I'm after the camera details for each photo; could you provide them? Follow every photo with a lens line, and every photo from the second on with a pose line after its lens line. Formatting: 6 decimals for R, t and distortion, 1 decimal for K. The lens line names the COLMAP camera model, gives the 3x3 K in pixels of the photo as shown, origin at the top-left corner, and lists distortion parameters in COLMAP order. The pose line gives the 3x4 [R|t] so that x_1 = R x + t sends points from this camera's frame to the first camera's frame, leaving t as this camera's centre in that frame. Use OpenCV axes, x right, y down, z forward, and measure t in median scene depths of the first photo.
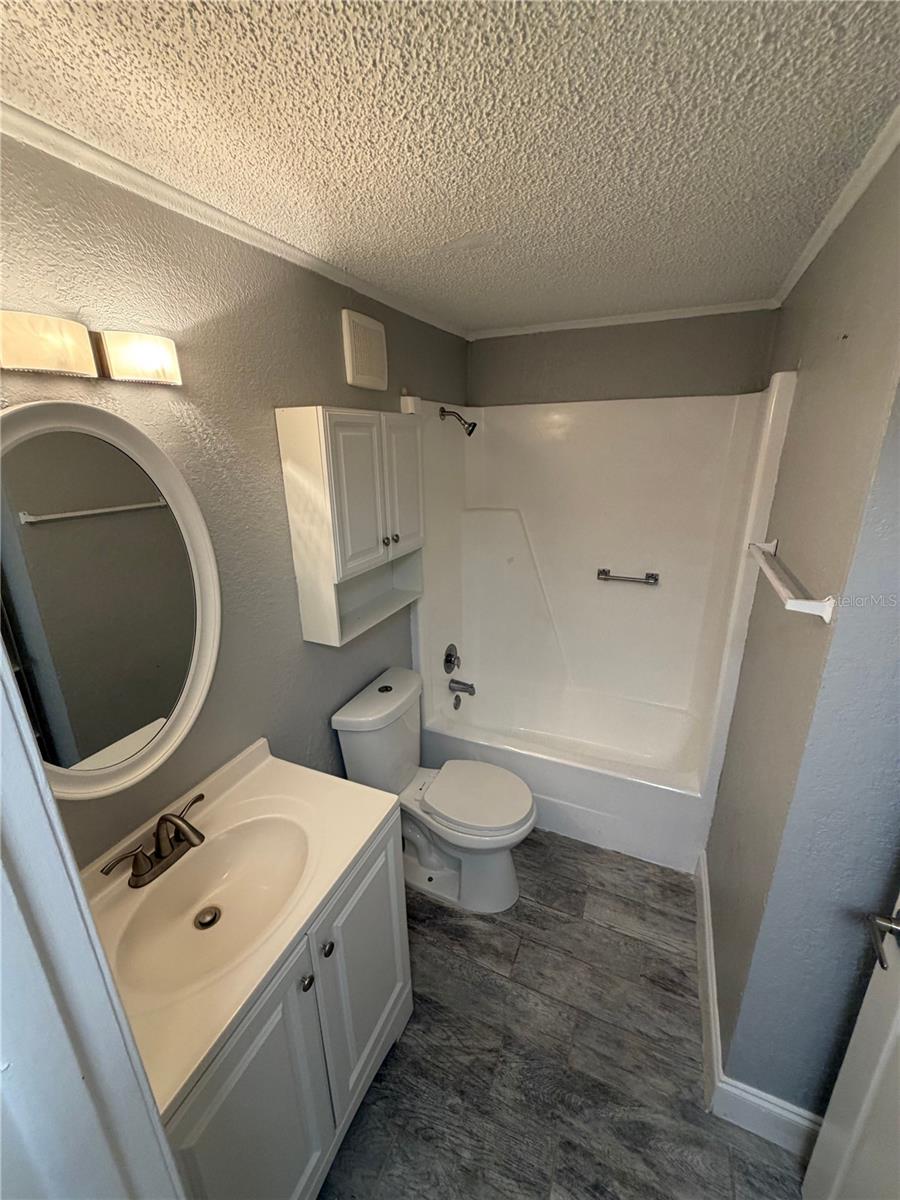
lens RADIAL K [[482.4, 0, 446.5], [0, 482.4, 593.6], [0, 0, 1]] dist [-0.002748, 0.001036]
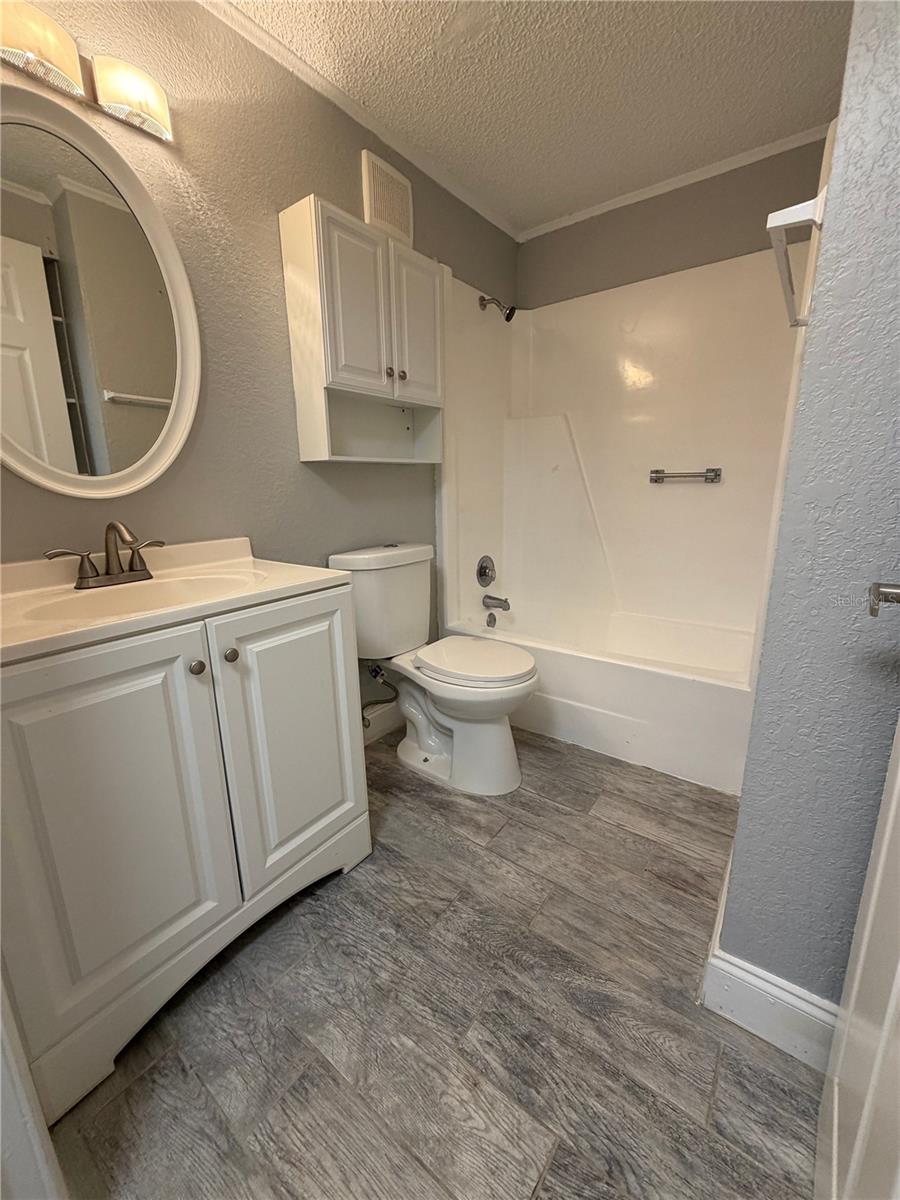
lens RADIAL K [[482.4, 0, 448.7], [0, 482.4, 598.9], [0, 0, 1]] dist [-0.002748, 0.001036]
pose [[0.975470, 0.052809, -0.213703, 0.258751], [-0.069065, 0.995201, -0.069323, 0.470086], [0.209016, 0.082382, 0.974436, 0.112707]]
